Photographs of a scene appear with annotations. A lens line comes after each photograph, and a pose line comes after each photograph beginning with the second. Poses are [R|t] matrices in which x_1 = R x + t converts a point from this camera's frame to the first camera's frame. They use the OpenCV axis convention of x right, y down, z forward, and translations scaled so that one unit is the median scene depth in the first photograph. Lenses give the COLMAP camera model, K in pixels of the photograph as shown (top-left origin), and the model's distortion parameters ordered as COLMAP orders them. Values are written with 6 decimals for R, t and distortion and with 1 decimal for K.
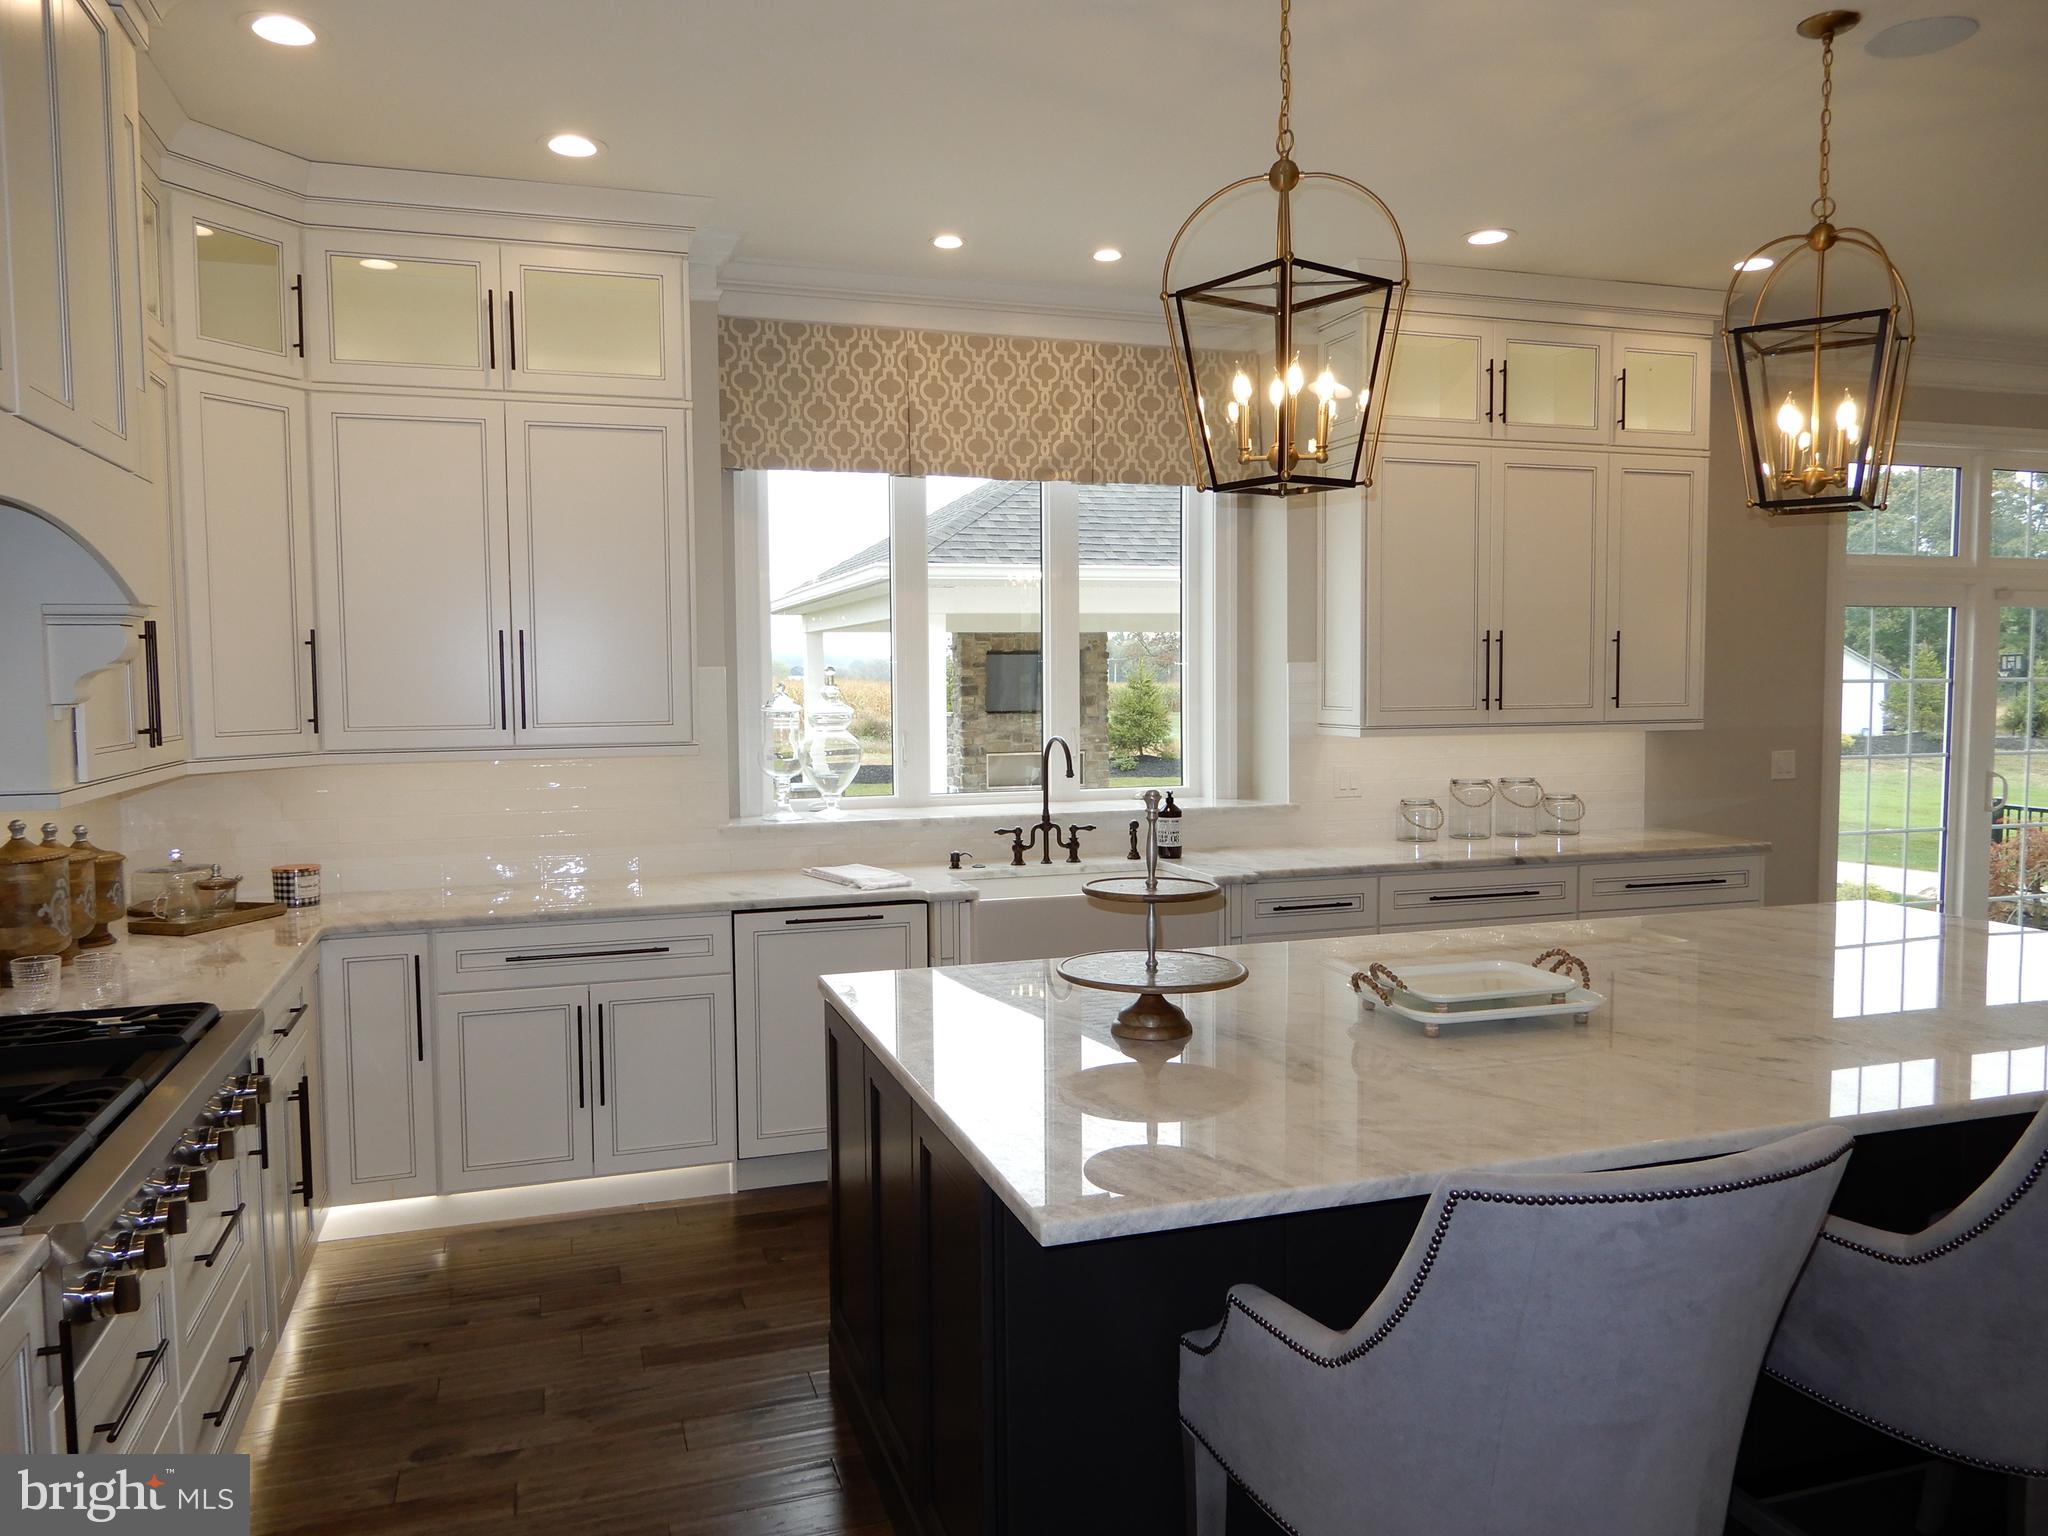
lens RADIAL K [[1424.5, 0, 1024.0], [0, 1424.5, 768.0], [0, 0, 1]] dist [0.002884, -0.001446]
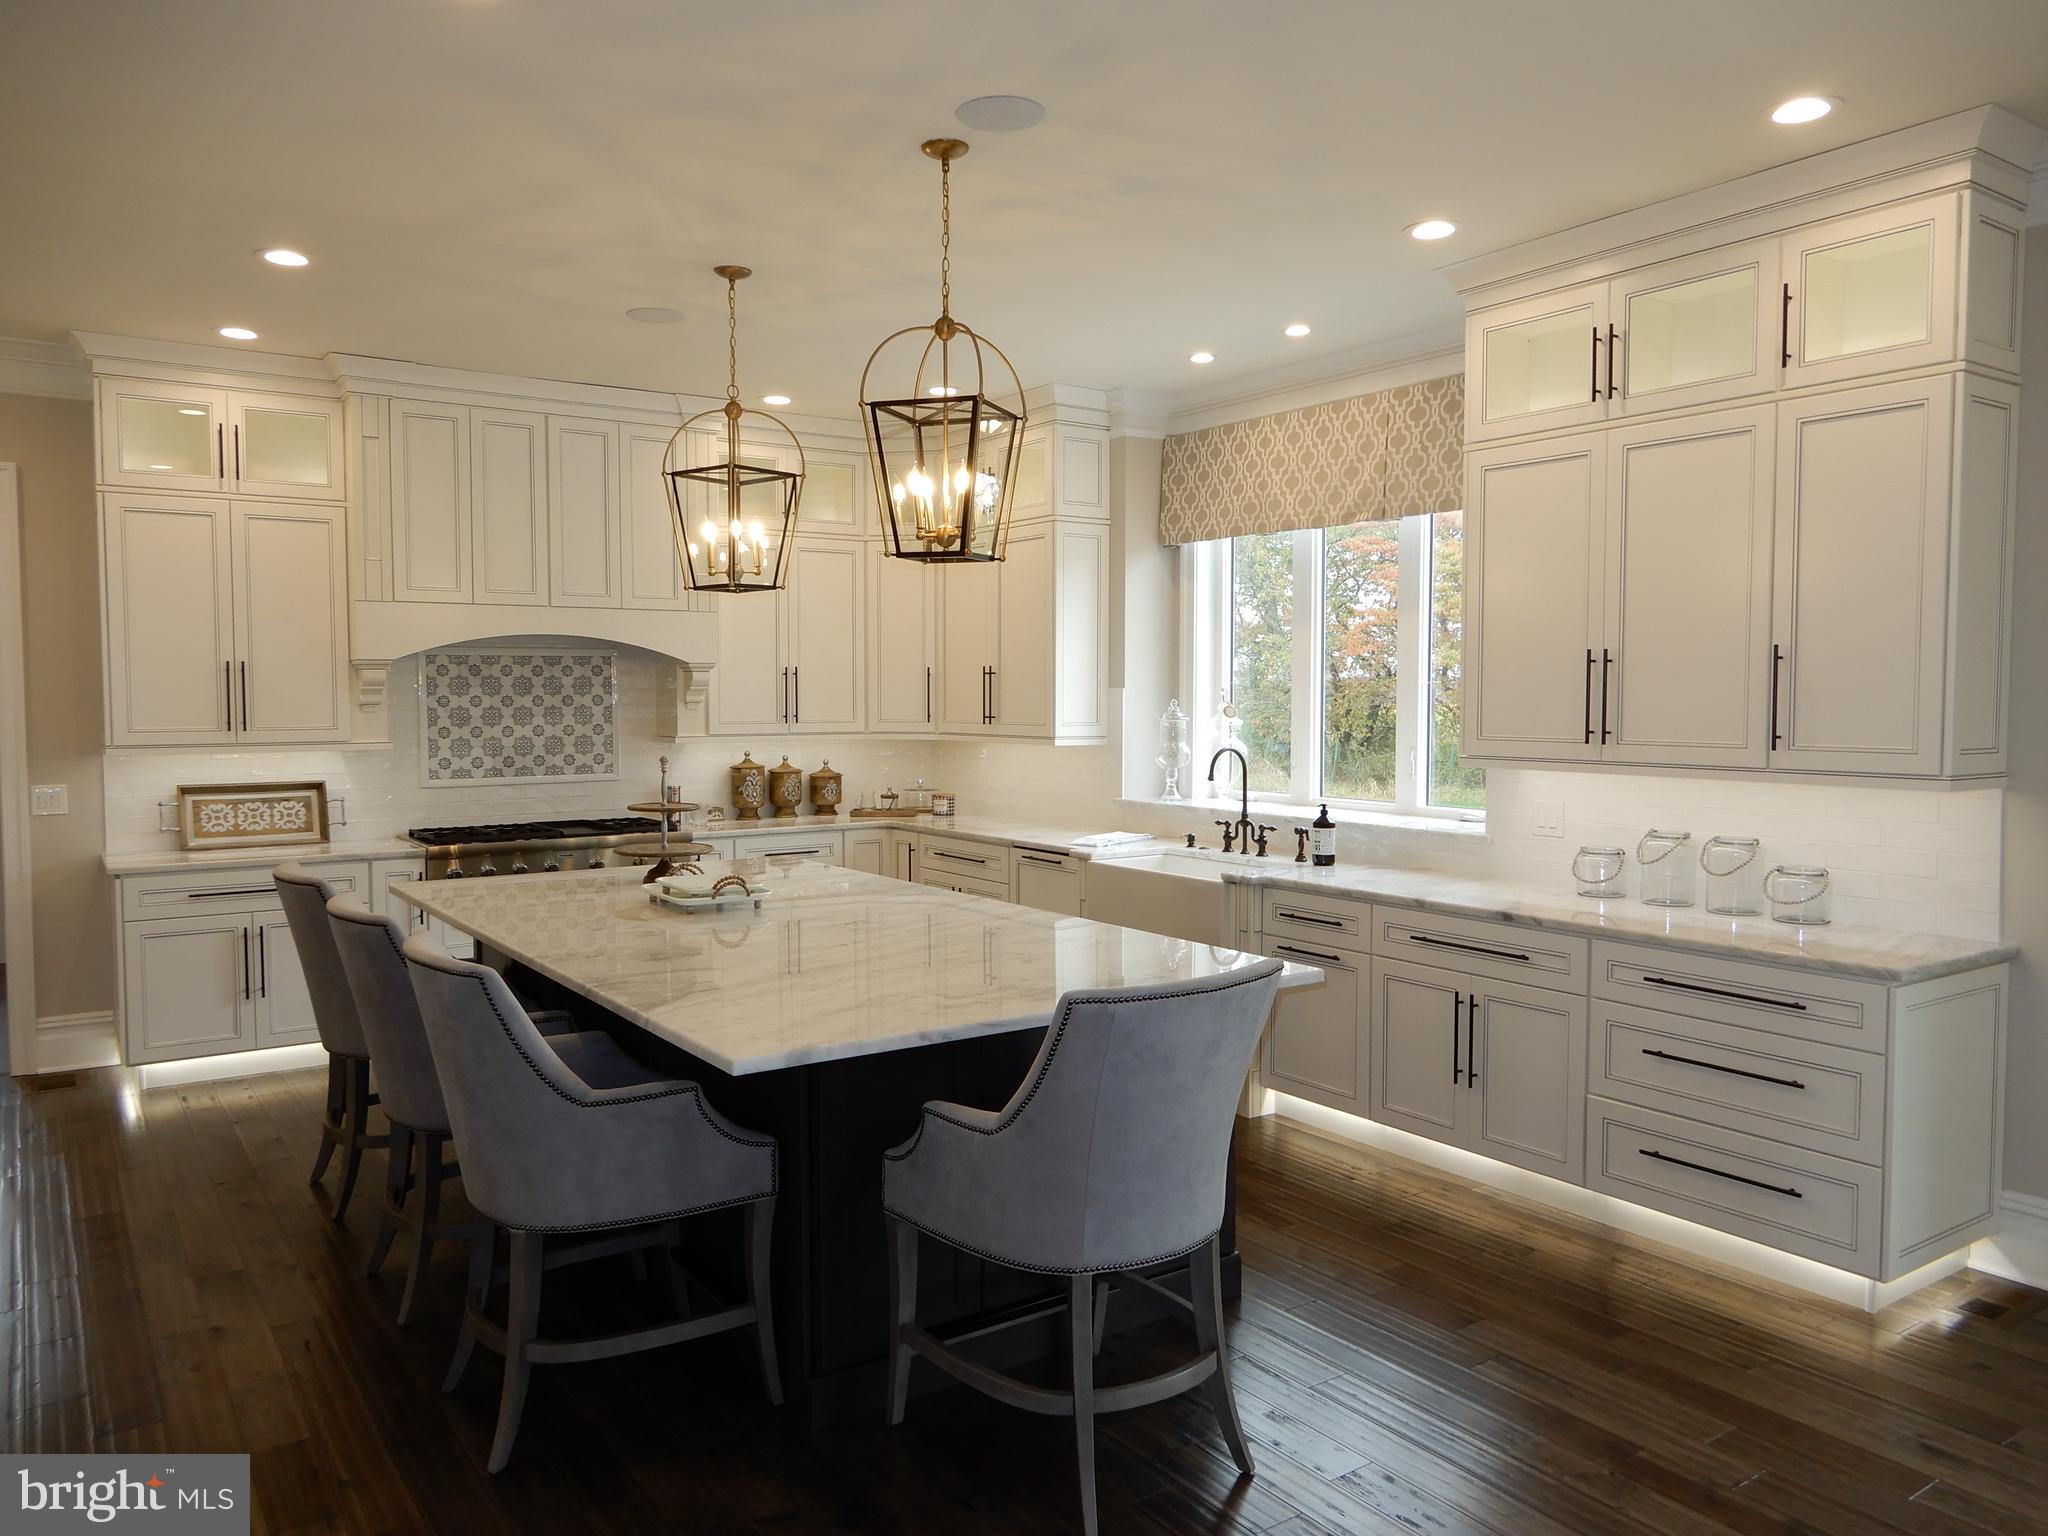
lens RADIAL K [[1456.2, 0, 1024.0], [0, 1456.2, 768.0], [0, 0, 1]] dist [0.009565, -0.008308]
pose [[0.284818, 0.058114, -0.956818, 1.108350], [-0.069996, 0.996757, 0.039704, -0.039647], [0.956023, 0.055665, 0.287962, 0.459983]]
